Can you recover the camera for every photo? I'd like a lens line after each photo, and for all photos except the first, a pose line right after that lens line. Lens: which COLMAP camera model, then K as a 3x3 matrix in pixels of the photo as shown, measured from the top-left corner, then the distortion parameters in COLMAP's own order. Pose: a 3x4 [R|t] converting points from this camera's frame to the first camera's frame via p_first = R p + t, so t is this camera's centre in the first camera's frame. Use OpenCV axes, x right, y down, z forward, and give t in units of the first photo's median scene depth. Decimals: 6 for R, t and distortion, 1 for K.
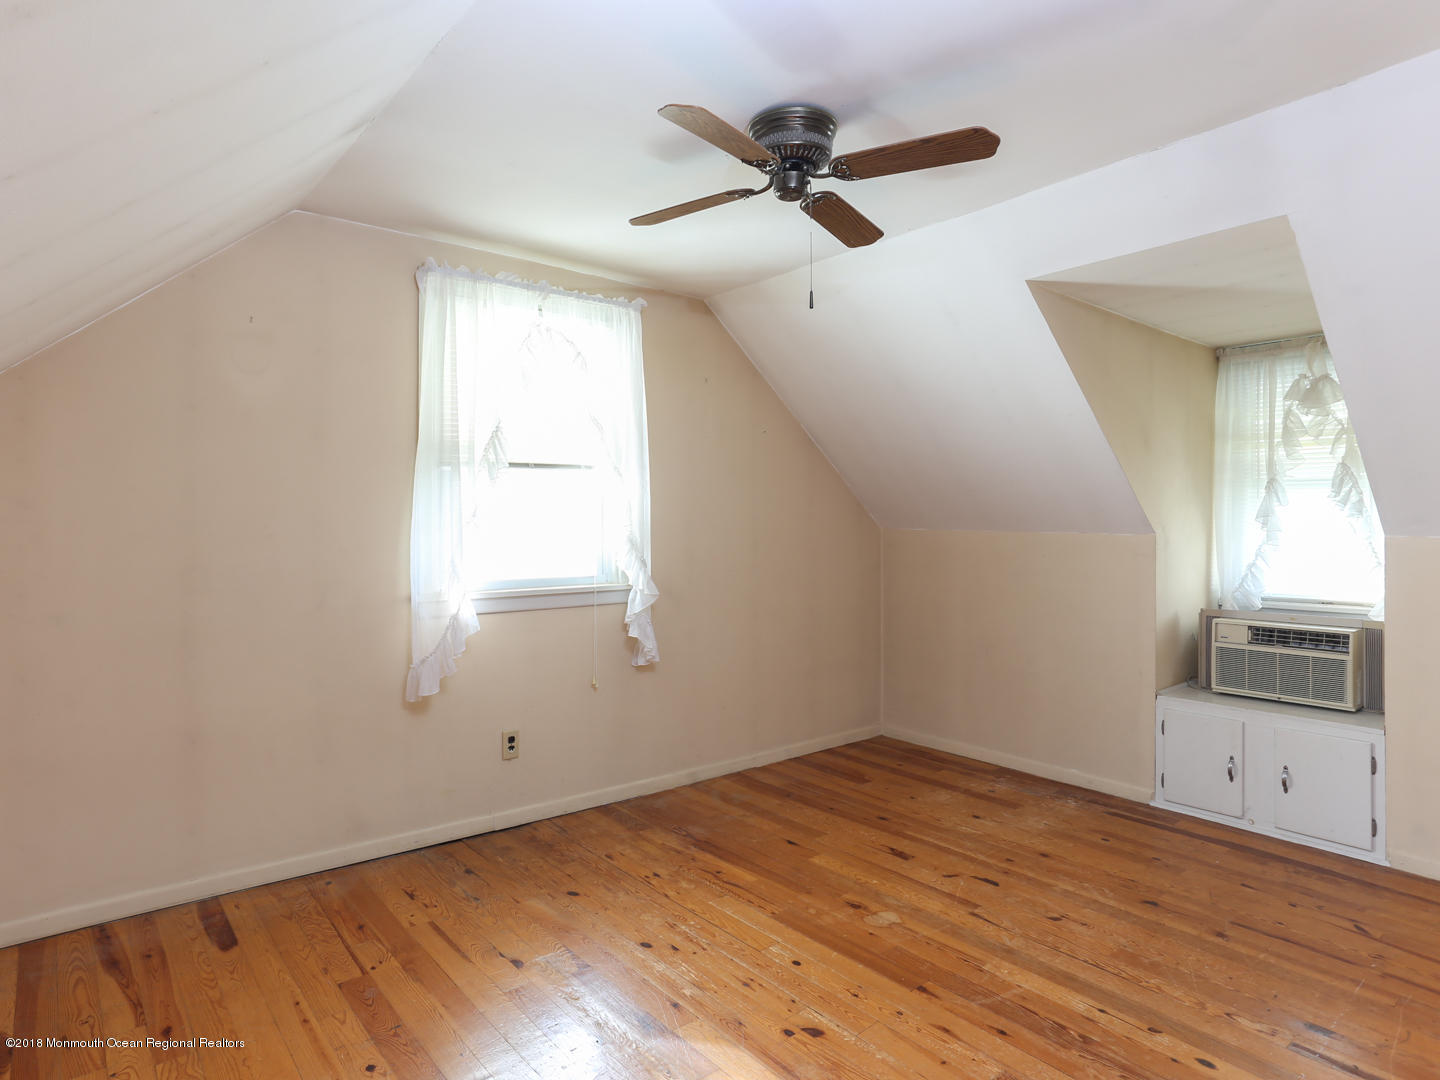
lens RADIAL K [[802.6, 0, 679.7], [0, 802.6, 556.0], [0, 0, 1]] dist [-0.051769, 0.027040]
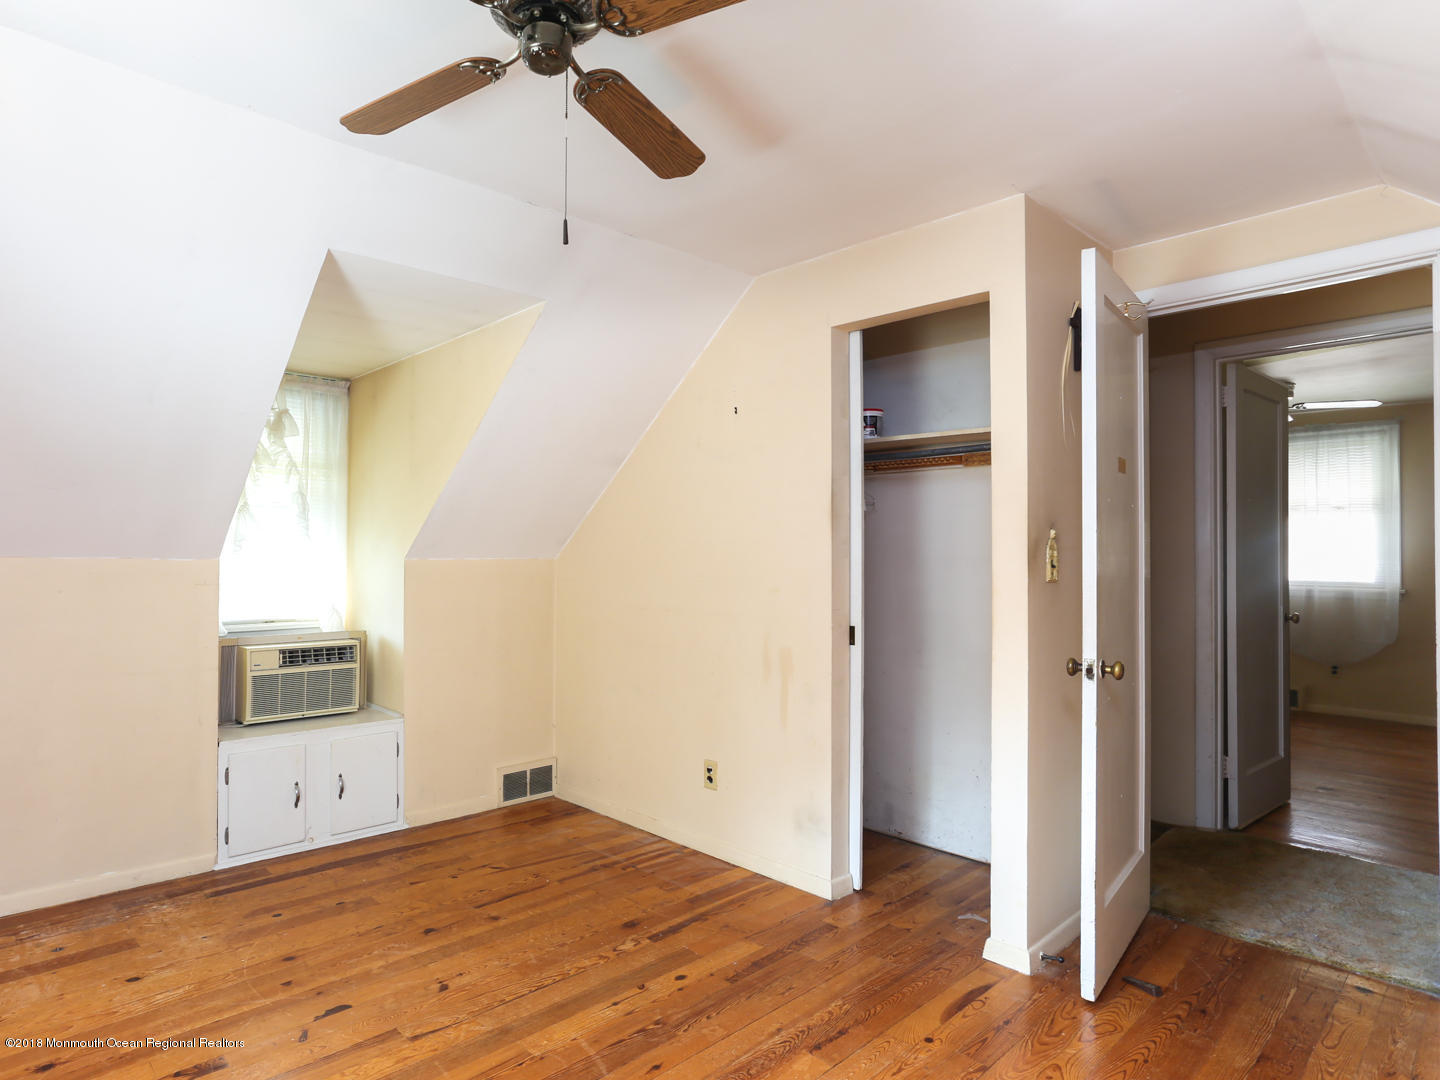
lens RADIAL K [[802.6, 0, 679.7], [0, 802.6, 556.0], [0, 0, 1]] dist [-0.051769, 0.027040]
pose [[-0.063998, -0.003955, 0.997942, -0.335225], [0.032628, 0.999449, 0.006053, -0.021161], [-0.997417, 0.032948, -0.063833, 0.594961]]
